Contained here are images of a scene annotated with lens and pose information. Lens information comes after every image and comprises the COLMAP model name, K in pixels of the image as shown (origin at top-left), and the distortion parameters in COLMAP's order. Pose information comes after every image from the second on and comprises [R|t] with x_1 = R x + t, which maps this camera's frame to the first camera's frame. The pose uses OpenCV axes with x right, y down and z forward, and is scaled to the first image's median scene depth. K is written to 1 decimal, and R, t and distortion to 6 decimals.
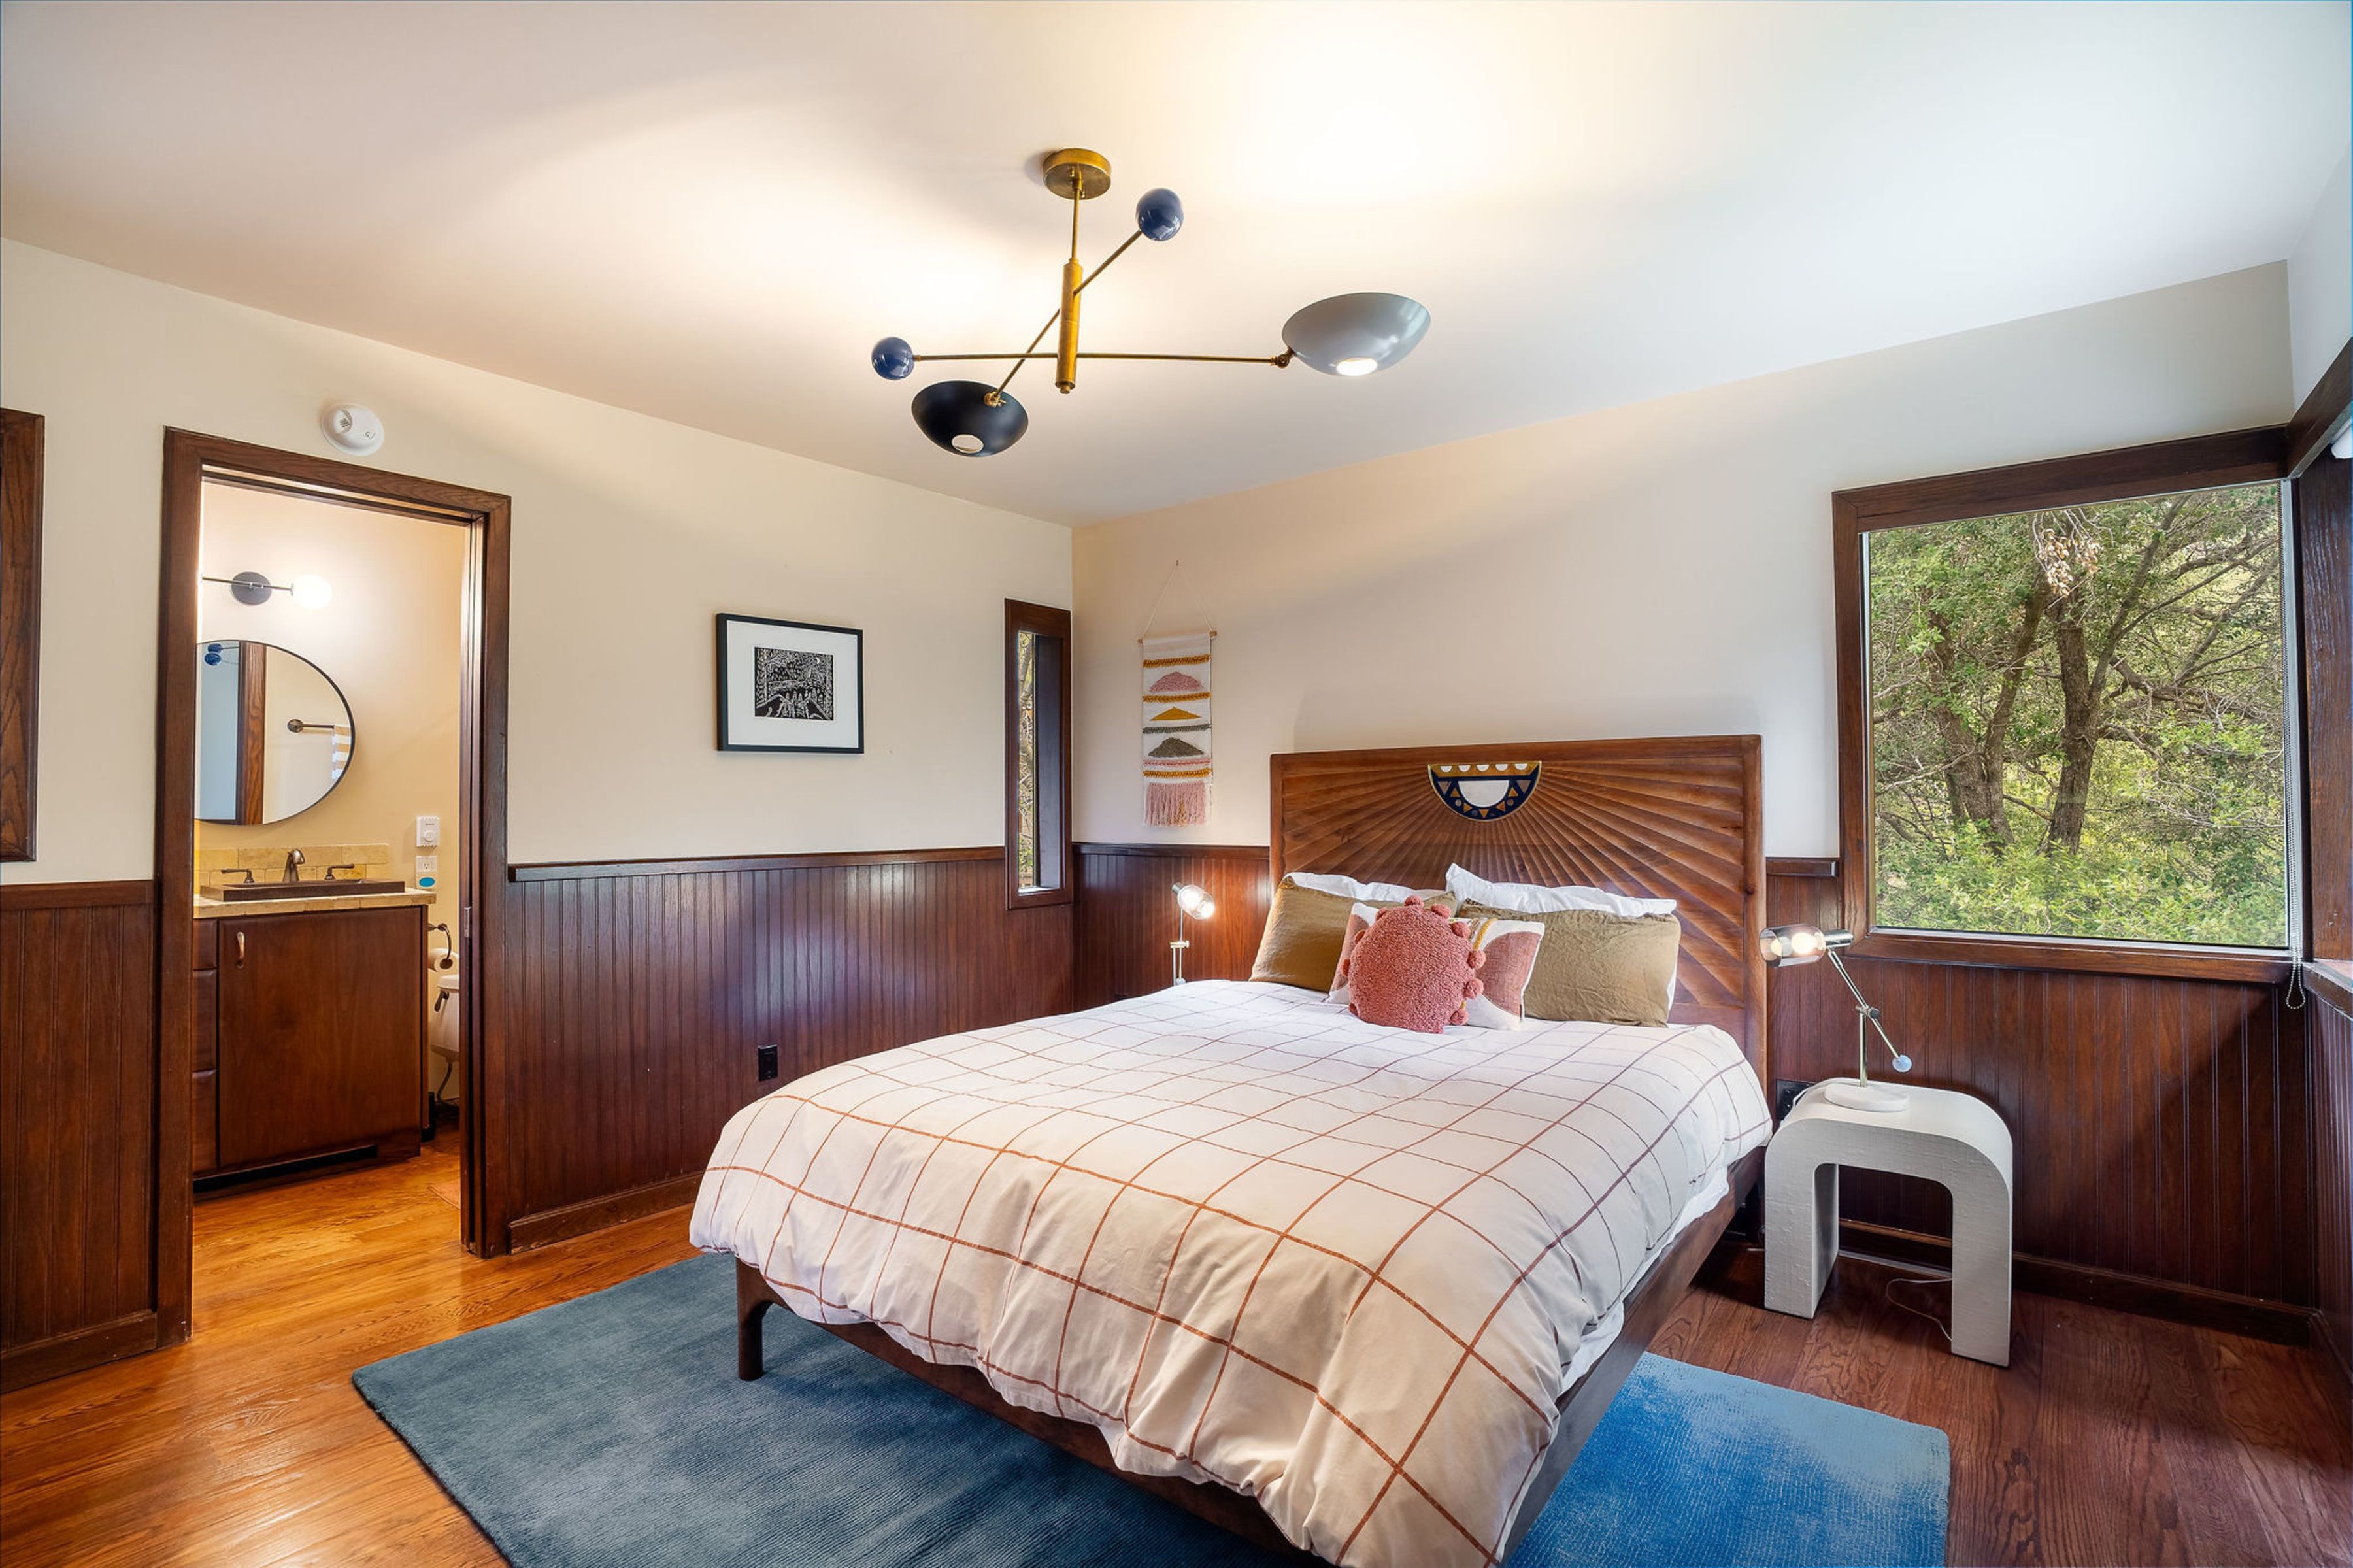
lens RADIAL K [[1095.5, 0, 1172.0], [0, 1095.5, 789.9], [0, 0, 1]] dist [-0.066634, 0.022878]
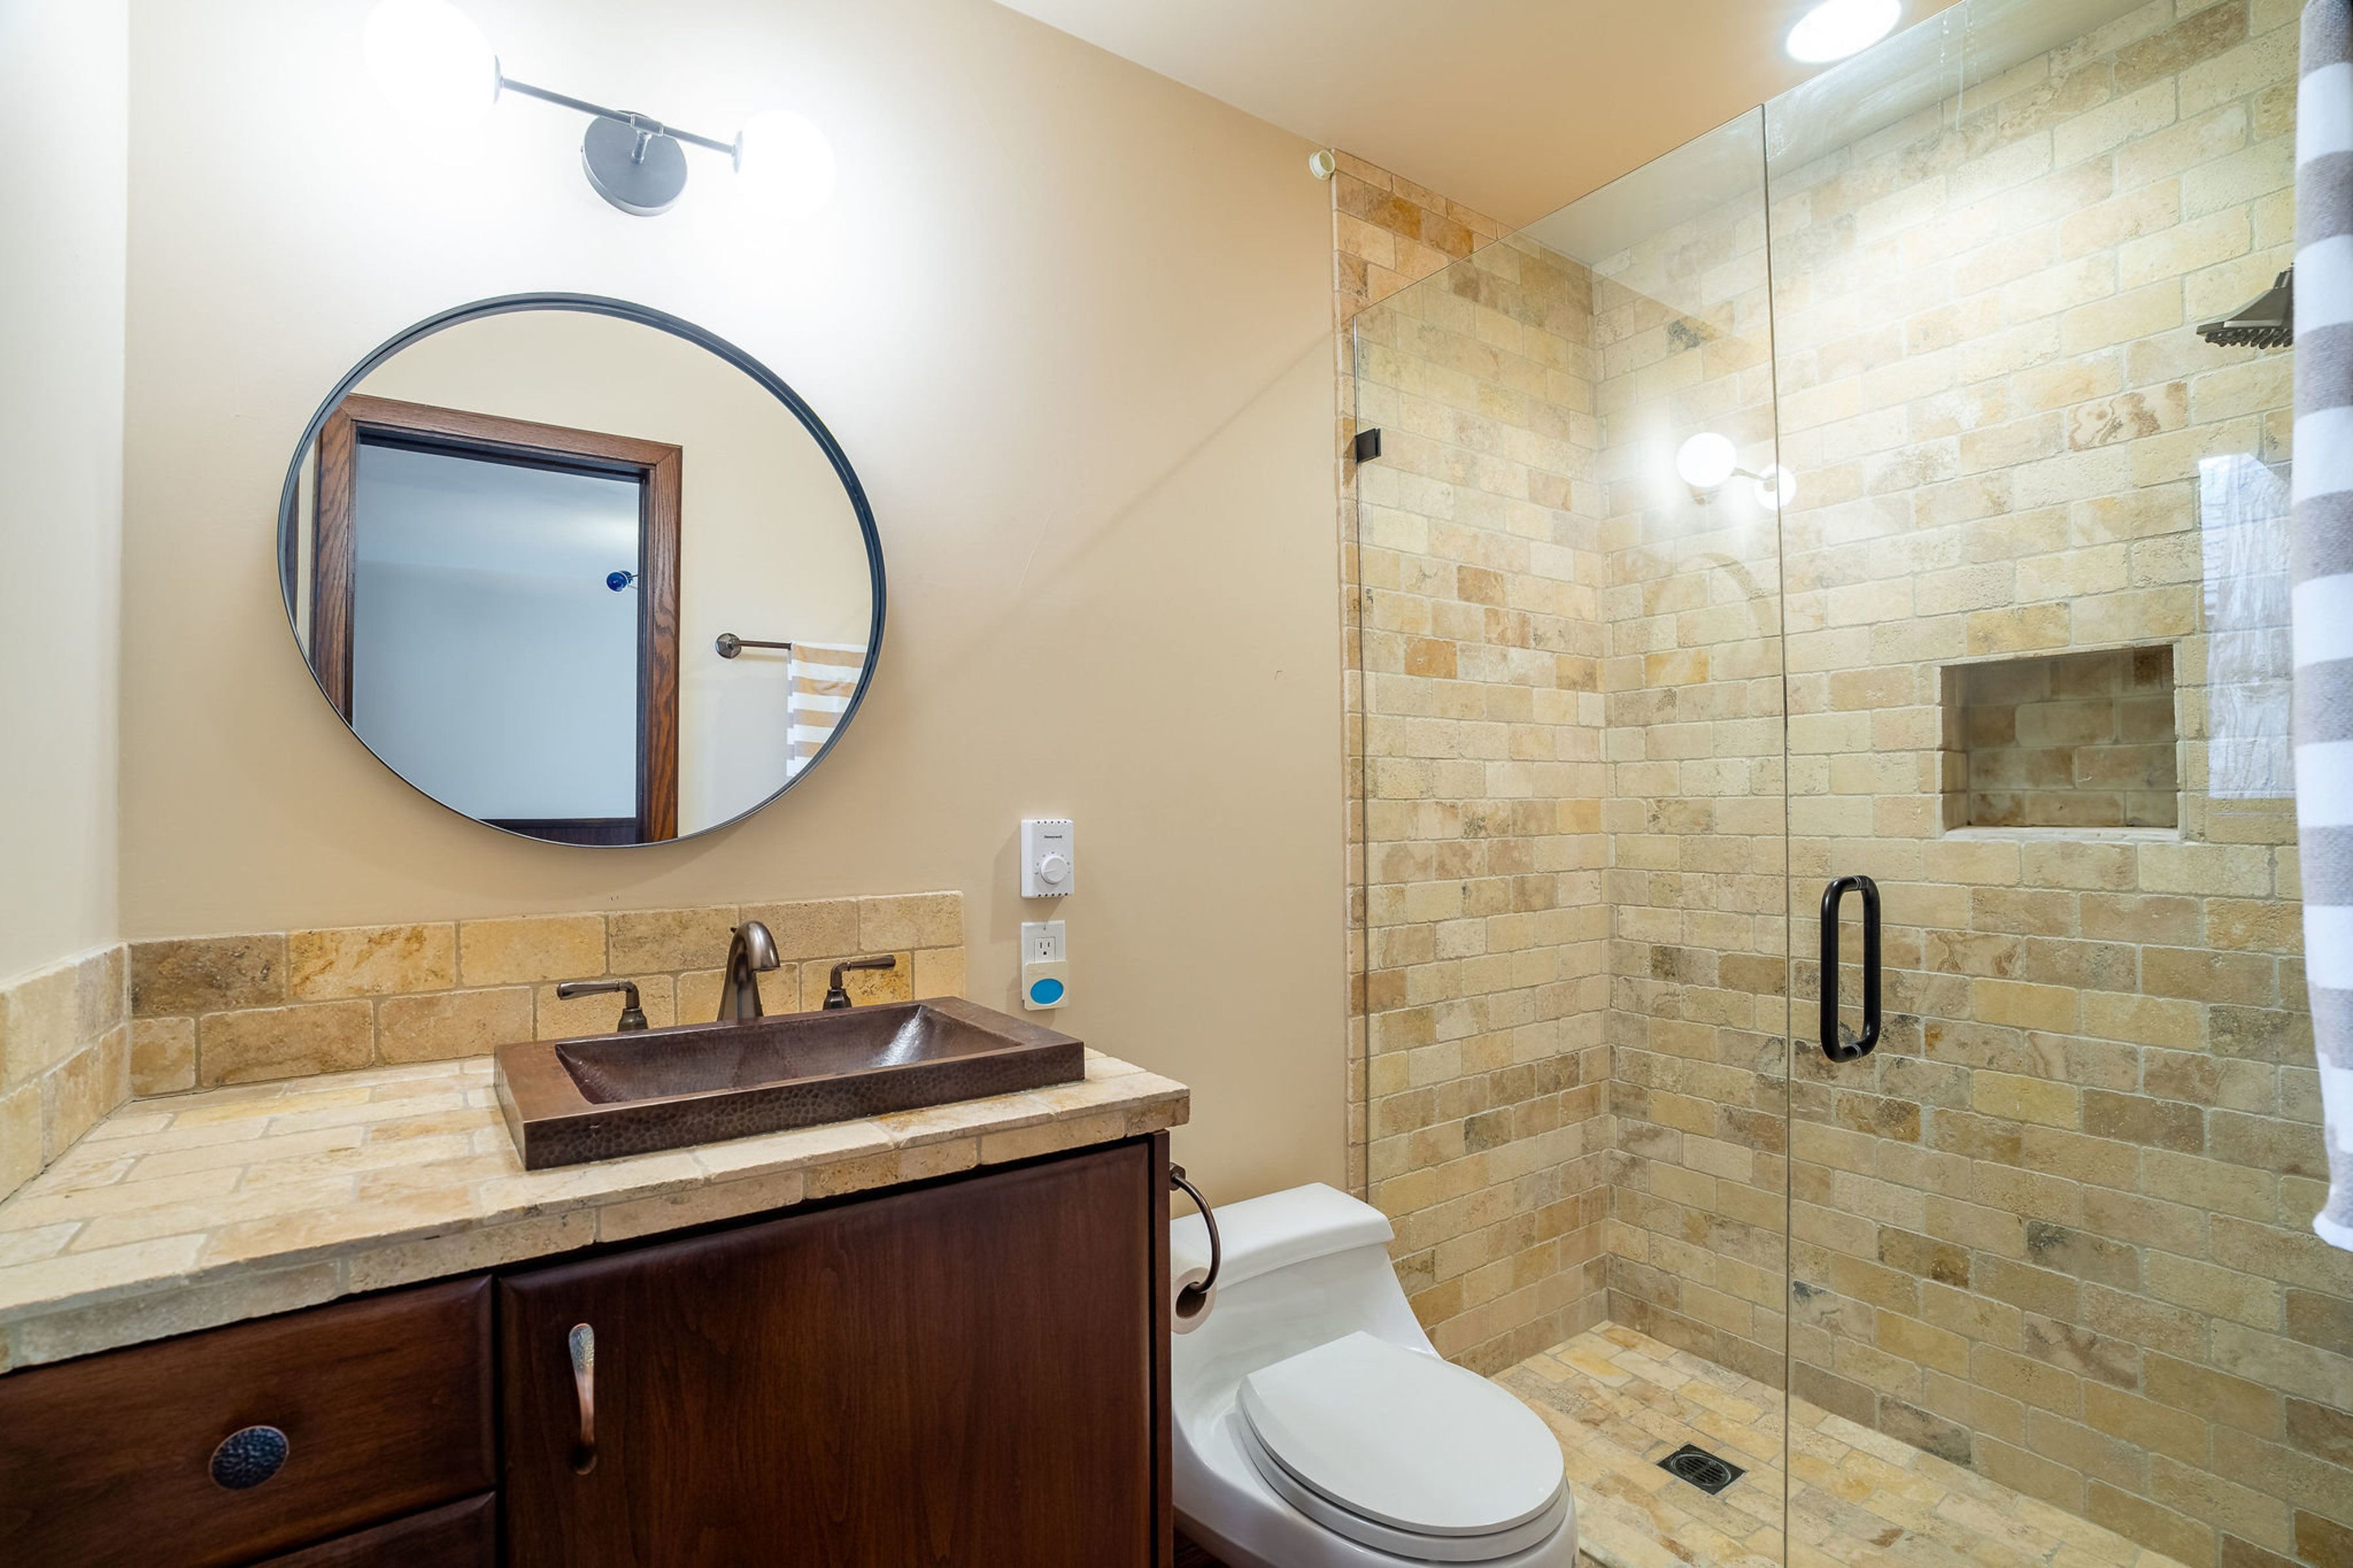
lens RADIAL K [[1095.5, 0, 1172.0], [0, 1095.5, 789.9], [0, 0, 1]] dist [-0.066634, 0.022878]
pose [[0.958007, -0.005926, -0.286684, -0.608747], [0.008148, 0.999945, 0.006559, 0.014620], [0.286629, -0.008619, 0.958003, 0.716710]]
